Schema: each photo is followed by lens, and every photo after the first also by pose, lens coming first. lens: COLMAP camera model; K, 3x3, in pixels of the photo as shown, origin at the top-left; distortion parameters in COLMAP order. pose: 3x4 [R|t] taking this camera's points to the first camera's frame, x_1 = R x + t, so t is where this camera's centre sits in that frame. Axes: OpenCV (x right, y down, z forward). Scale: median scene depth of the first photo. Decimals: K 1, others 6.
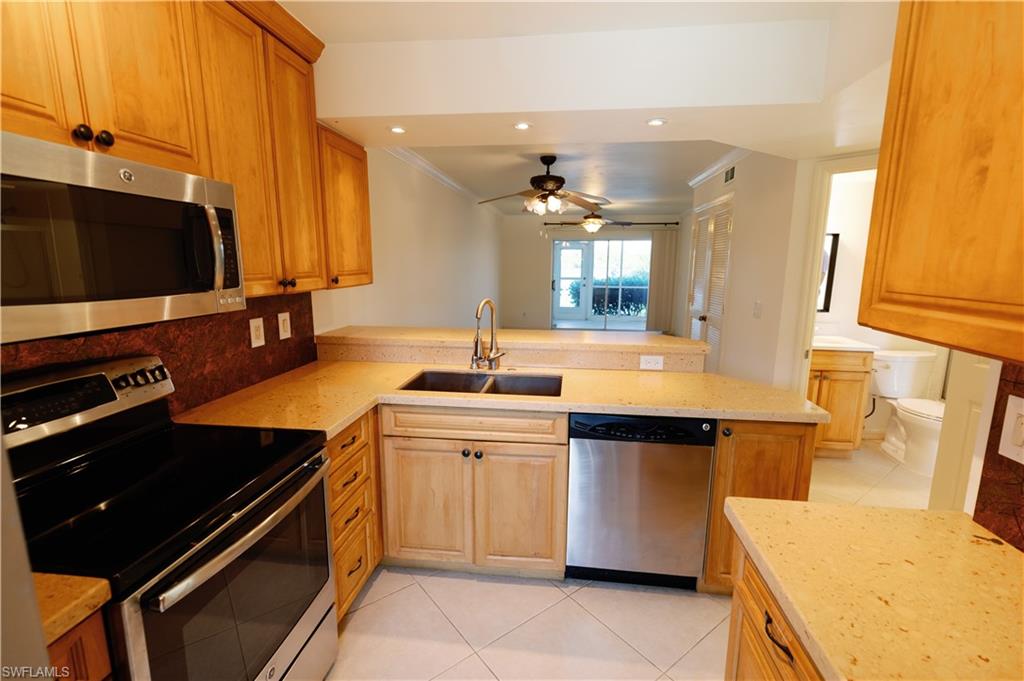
lens RADIAL K [[462.5, 0, 515.3], [0, 462.5, 341.7], [0, 0, 1]] dist [0.009378, -0.000694]
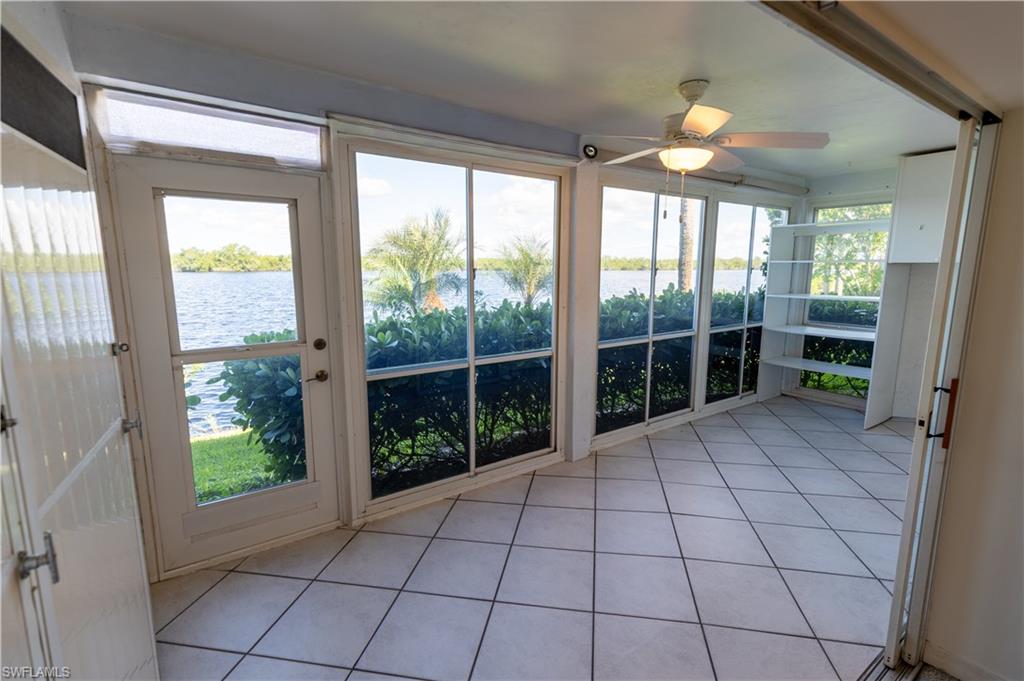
lens RADIAL K [[462.5, 0, 517.8], [0, 462.5, 341.0], [0, 0, 1]] dist [0.009378, -0.000694]
pose [[0.759853, -0.090050, 0.643828, 0.377045], [0.105895, 0.994278, 0.014088, -0.589250], [-0.641412, 0.057473, 0.765041, 3.557147]]
